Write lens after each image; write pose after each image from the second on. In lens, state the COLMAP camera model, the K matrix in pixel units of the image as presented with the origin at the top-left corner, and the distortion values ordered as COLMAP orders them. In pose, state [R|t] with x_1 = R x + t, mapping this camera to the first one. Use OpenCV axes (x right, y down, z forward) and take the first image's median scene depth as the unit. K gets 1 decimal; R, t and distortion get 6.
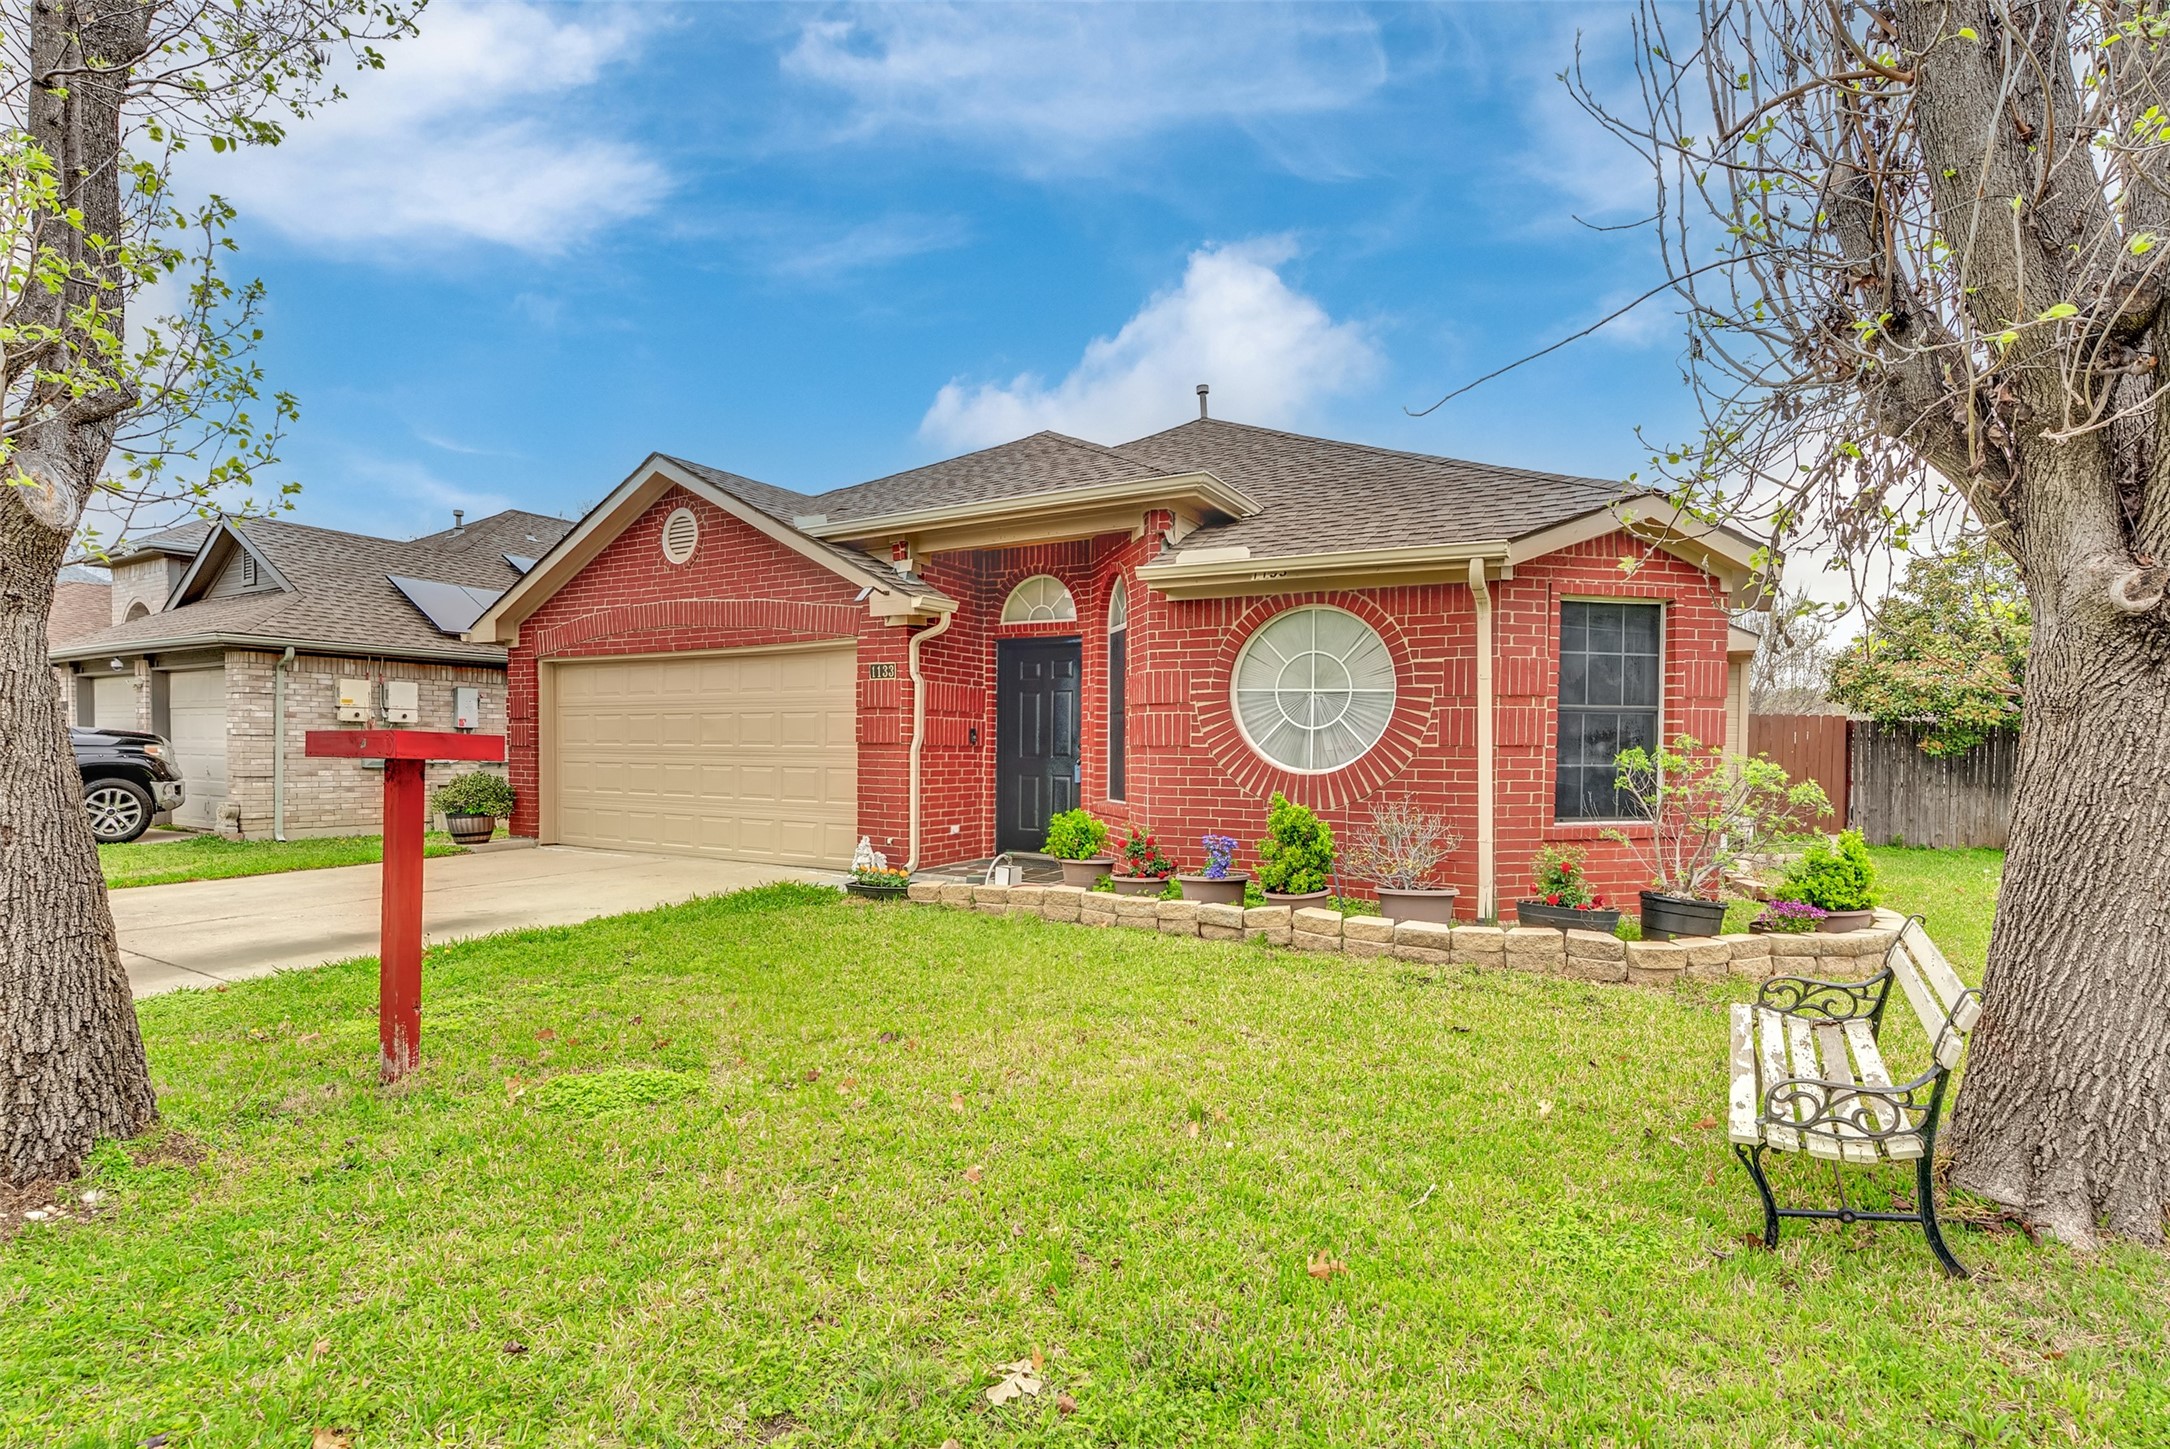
lens RADIAL K [[1103.5, 0, 1128.3], [0, 1103.5, 753.4], [0, 0, 1]] dist [-0.019950, 0.000387]
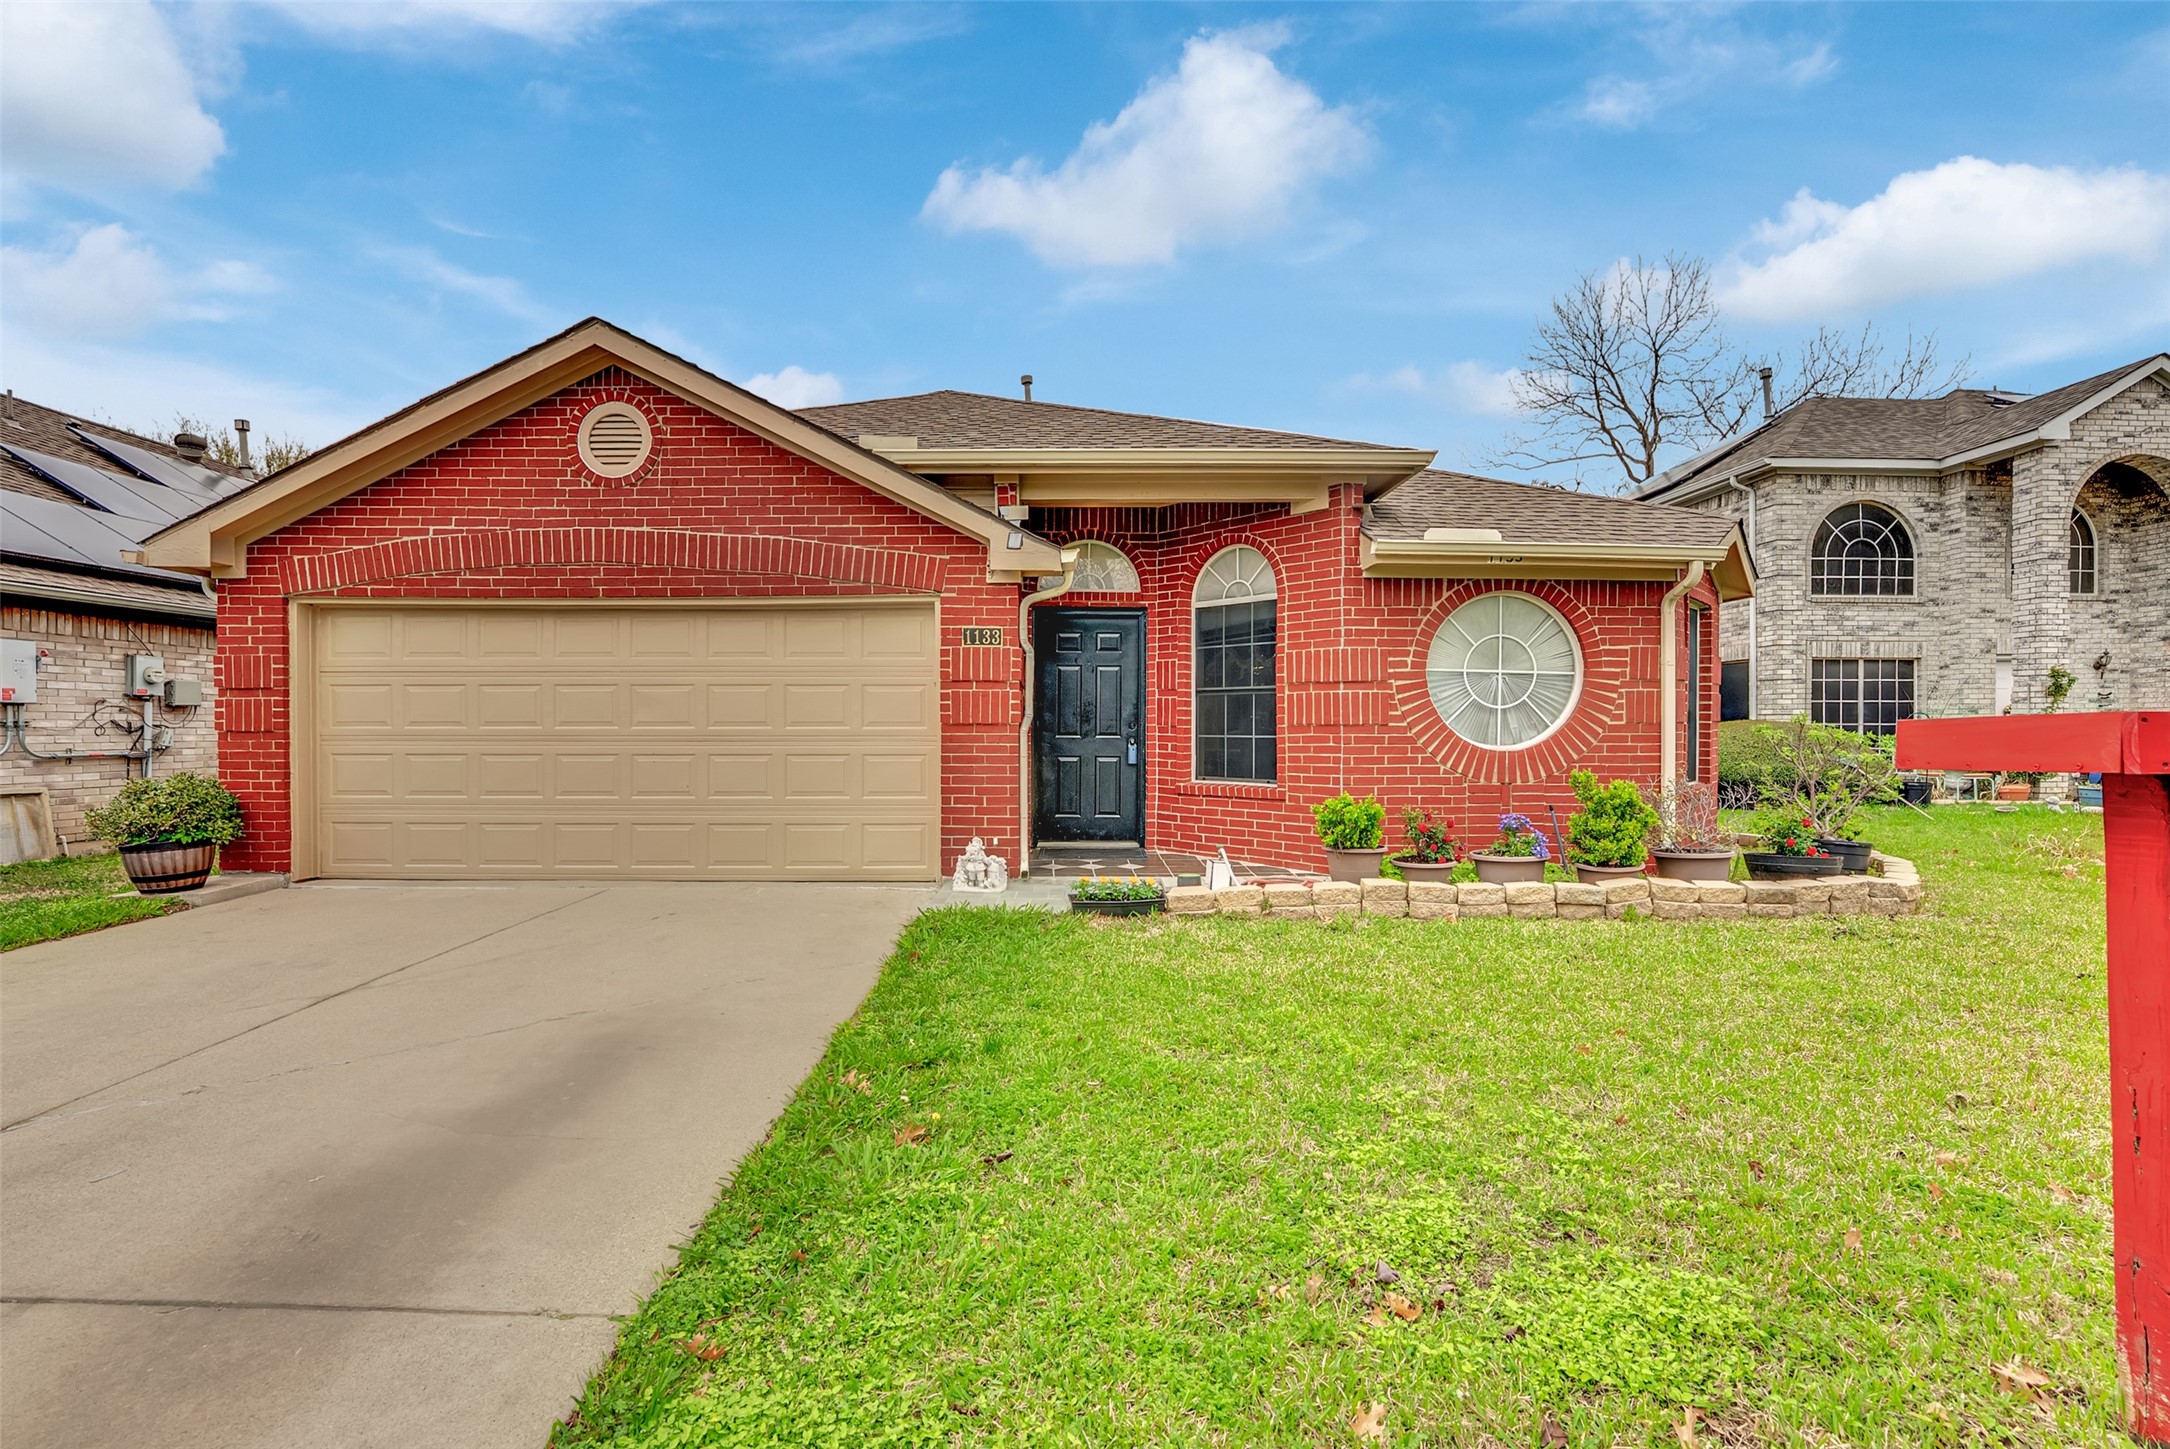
lens RADIAL K [[913.3, 0, 1085.7], [0, 913.3, 717.1], [0, 0, 1]] dist [-0.032886, 0.005770]
pose [[0.854328, -0.004089, 0.519718, -0.518540], [0.009233, 0.999931, -0.007310, -0.008667], [-0.519652, 0.011044, 0.854307, 0.378640]]
